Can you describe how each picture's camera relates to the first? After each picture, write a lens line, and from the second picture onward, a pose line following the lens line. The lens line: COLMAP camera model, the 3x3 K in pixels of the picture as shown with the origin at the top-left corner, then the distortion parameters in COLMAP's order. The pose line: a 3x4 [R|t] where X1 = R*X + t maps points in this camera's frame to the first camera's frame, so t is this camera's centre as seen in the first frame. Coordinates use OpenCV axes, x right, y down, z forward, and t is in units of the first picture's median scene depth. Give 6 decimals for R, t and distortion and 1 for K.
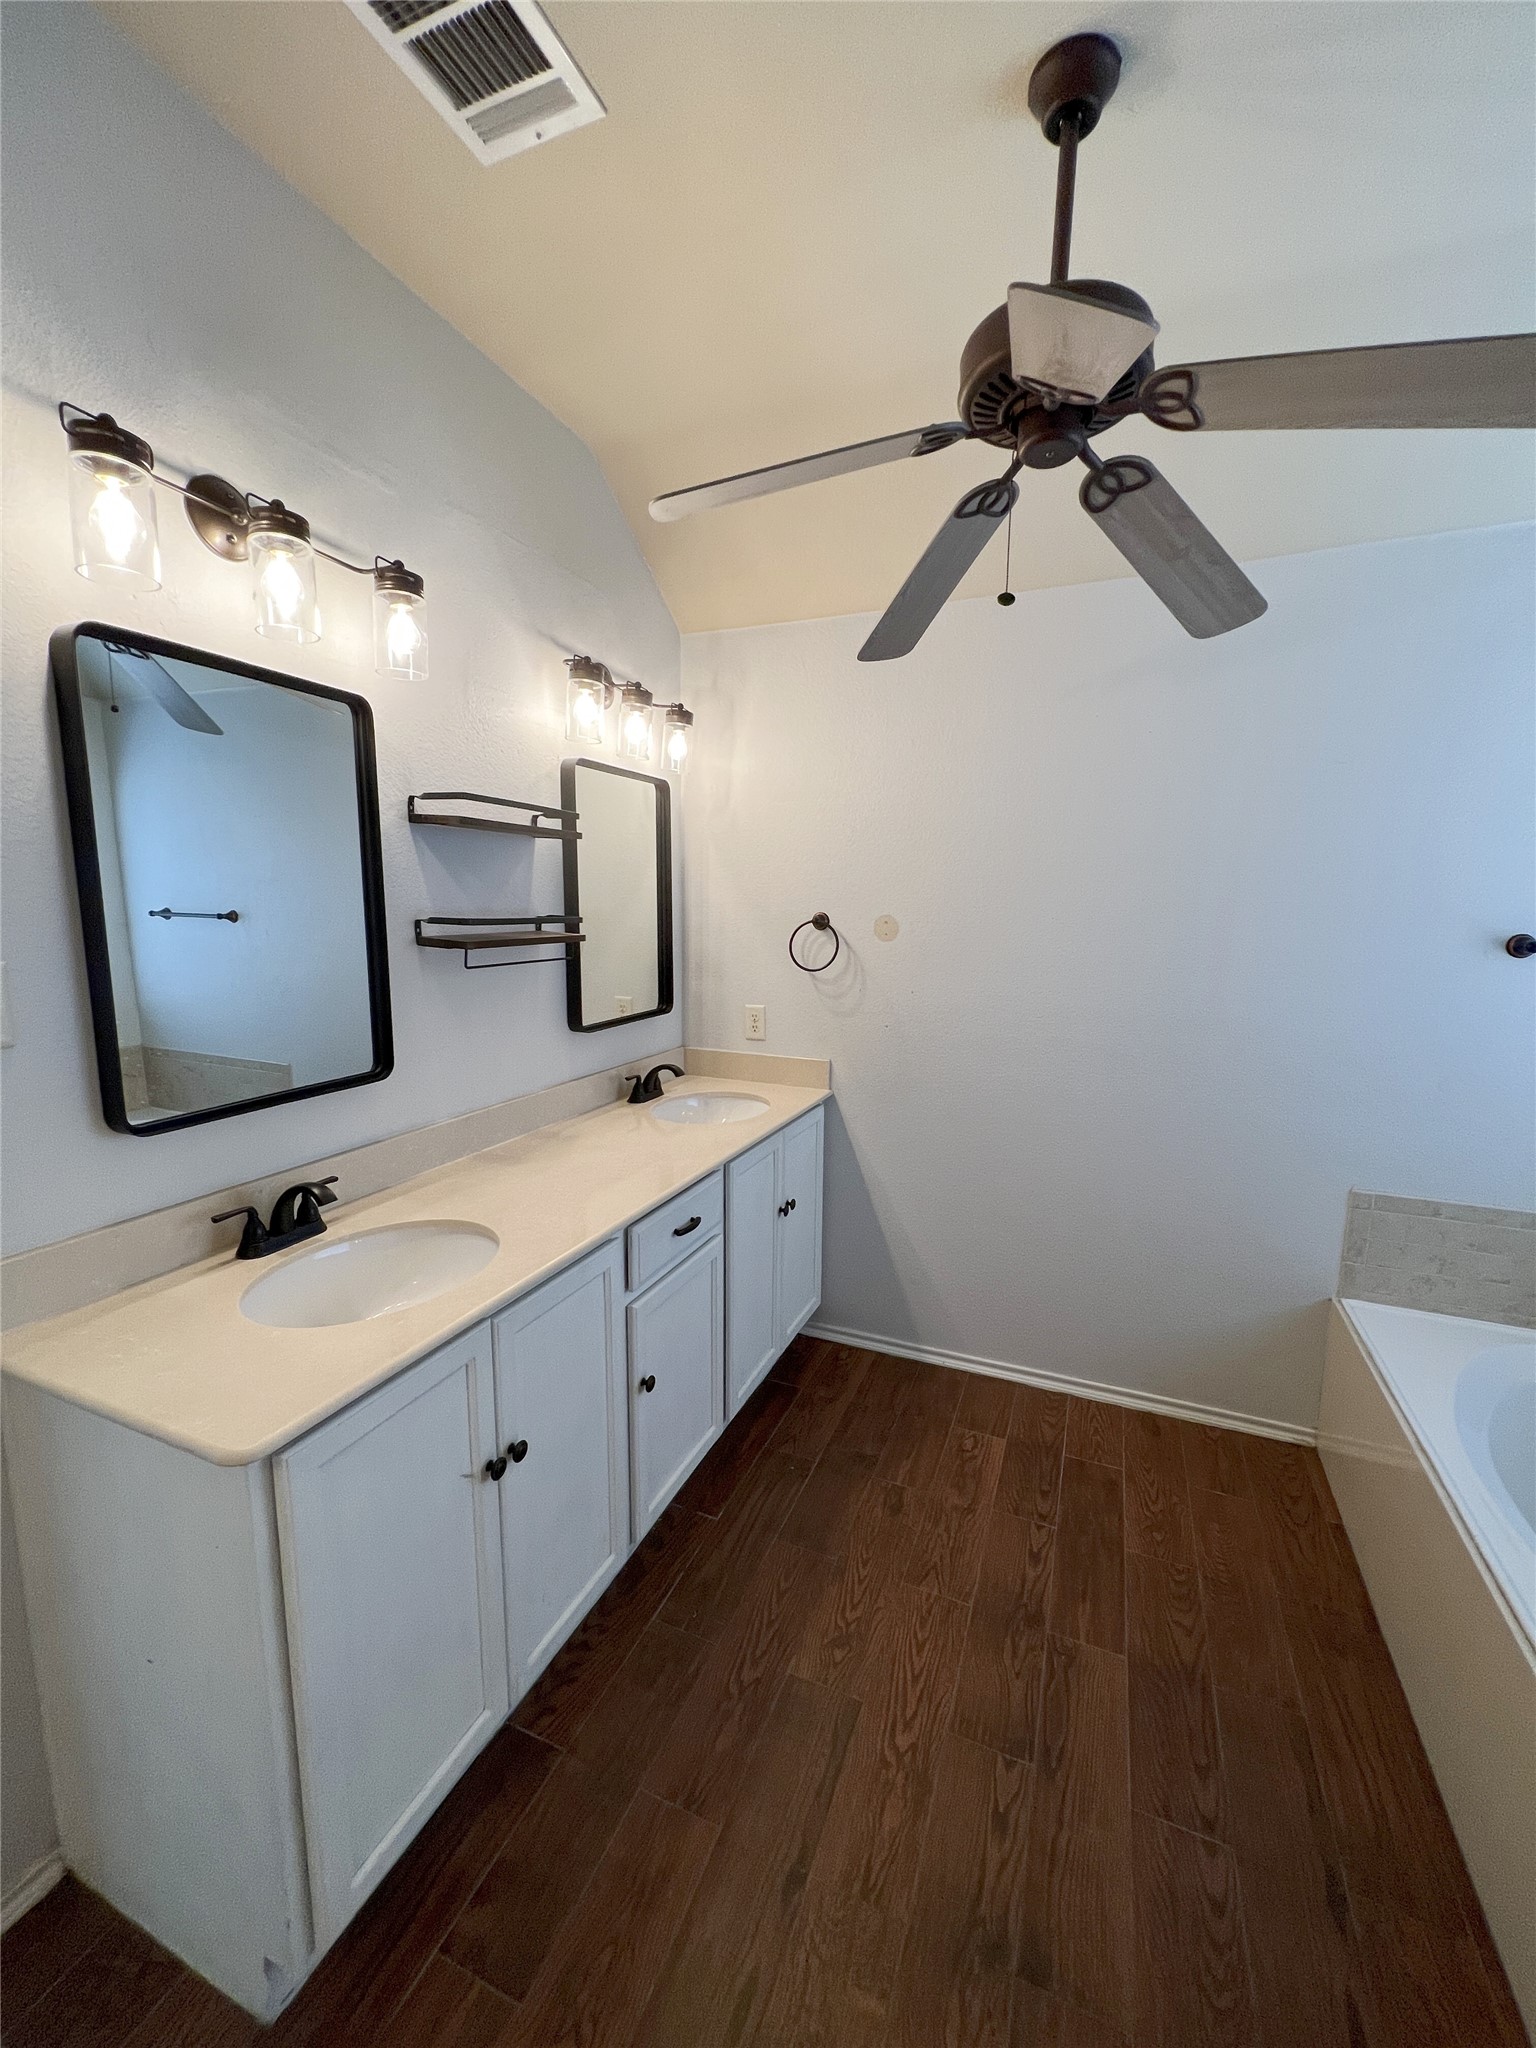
lens RADIAL K [[818.2, 0, 768.0], [0, 818.2, 1024.0], [0, 0, 1]] dist [0.000159, 0.000704]
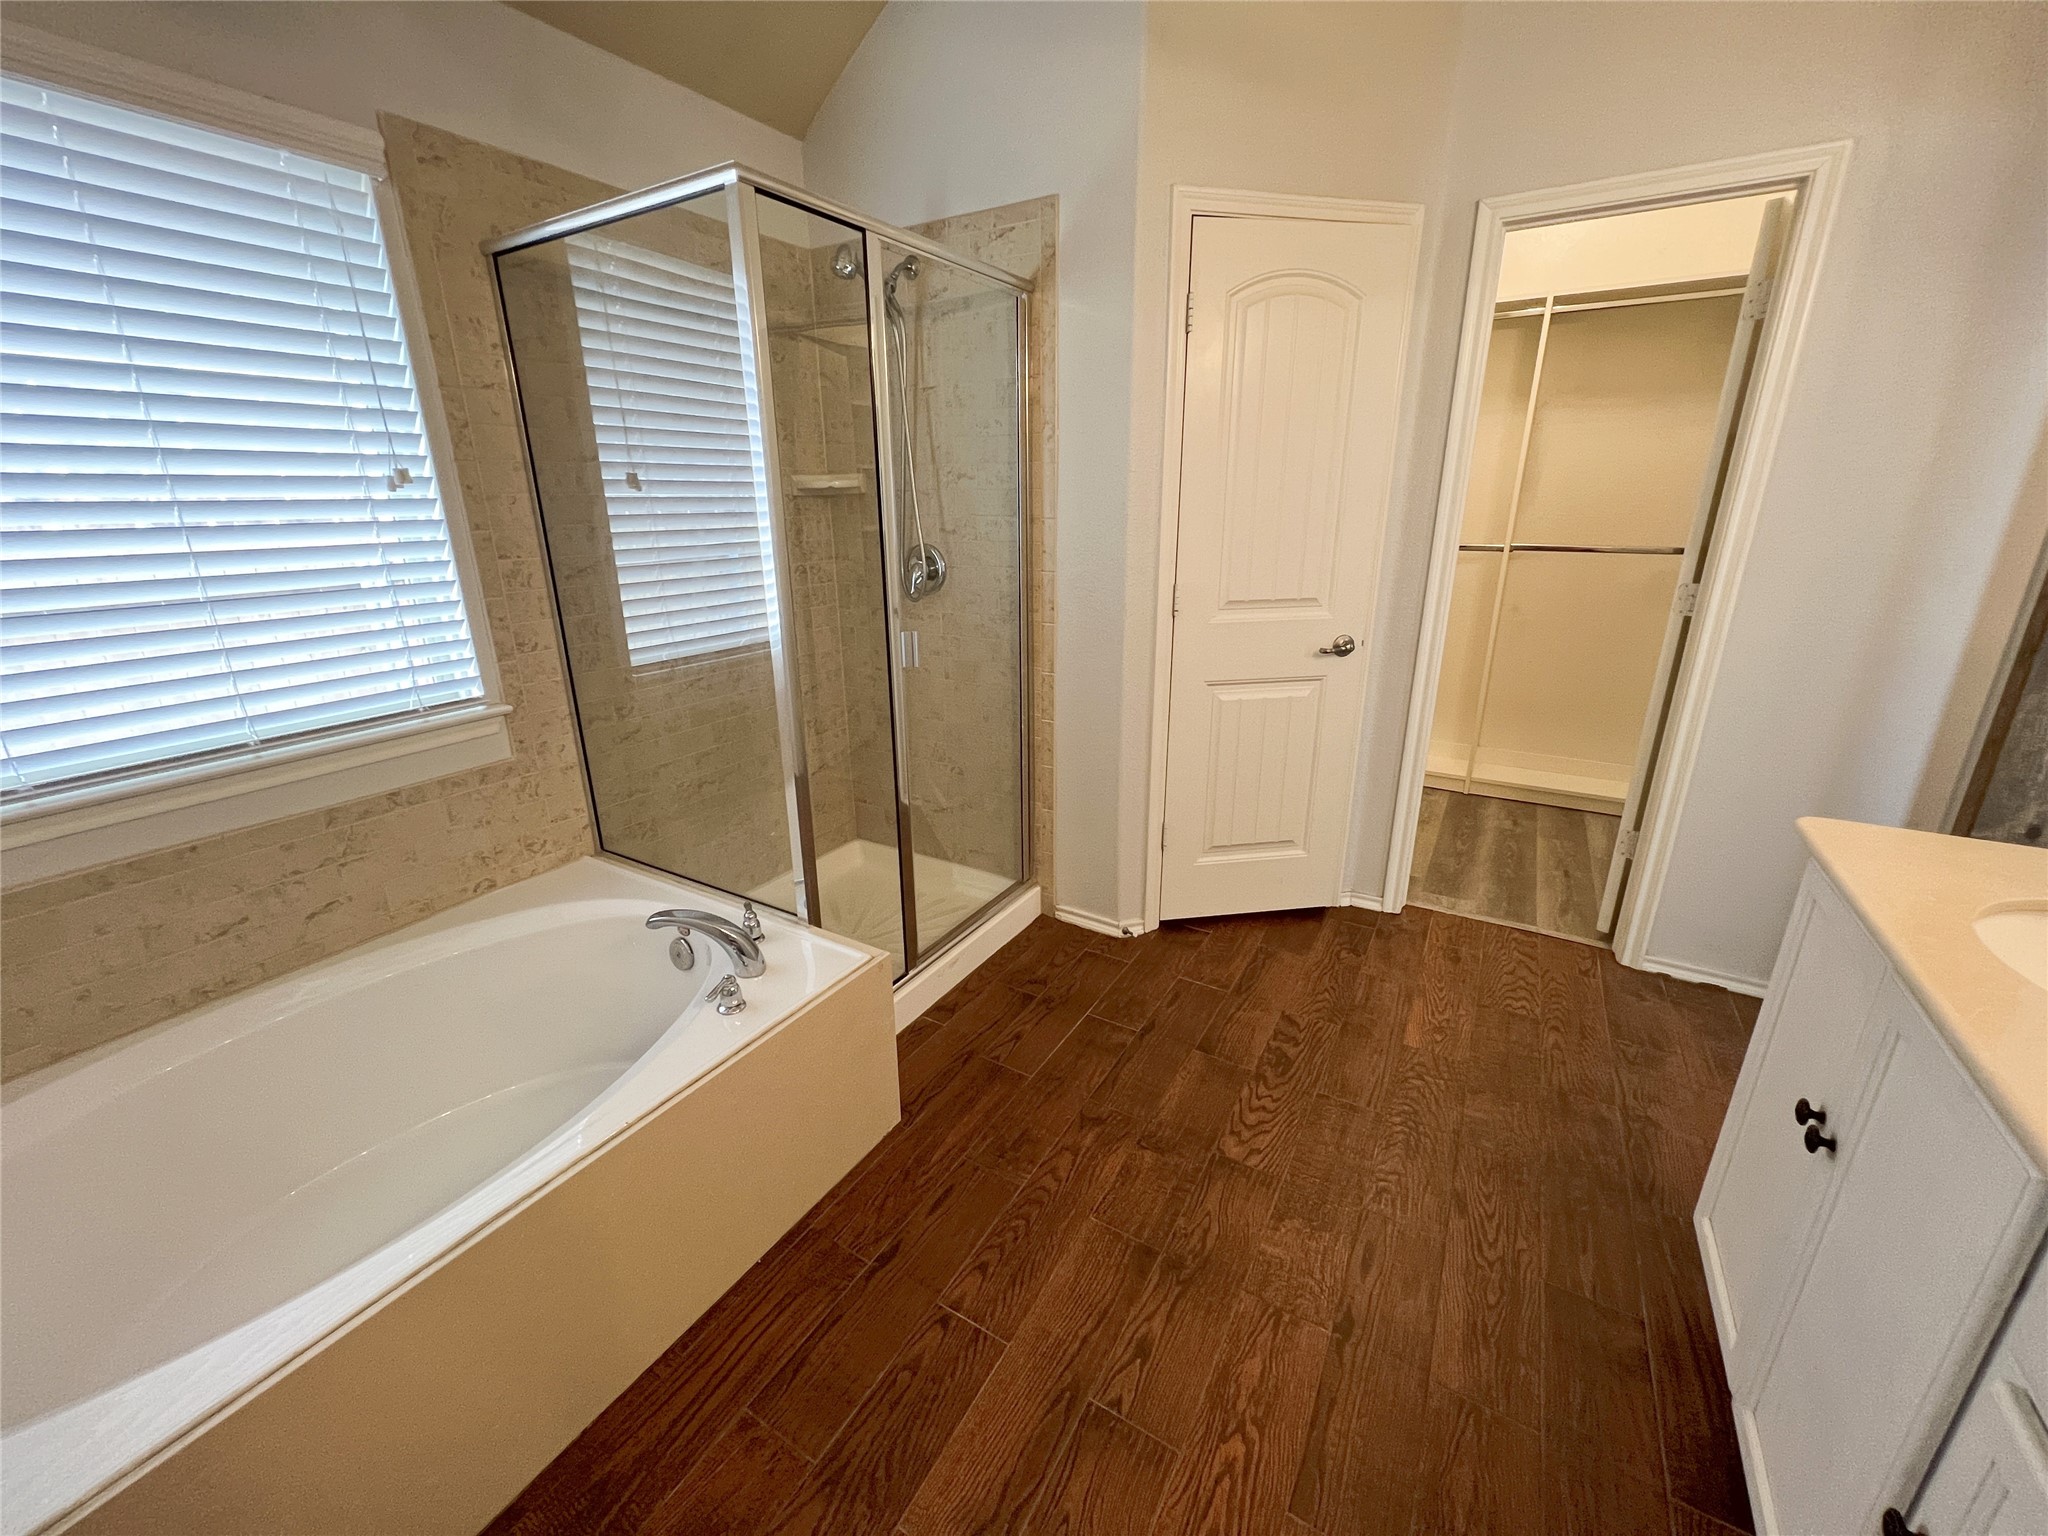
lens RADIAL K [[818.2, 0, 1017.3], [0, 818.2, 763.5], [0, 0, 1]] dist [0.000159, 0.000704]
pose [[-0.989309, -0.041835, 0.139706, 0.321134], [0.024817, 0.895706, 0.443954, -0.133759], [-0.143708, 0.442674, -0.885092, 1.575191]]
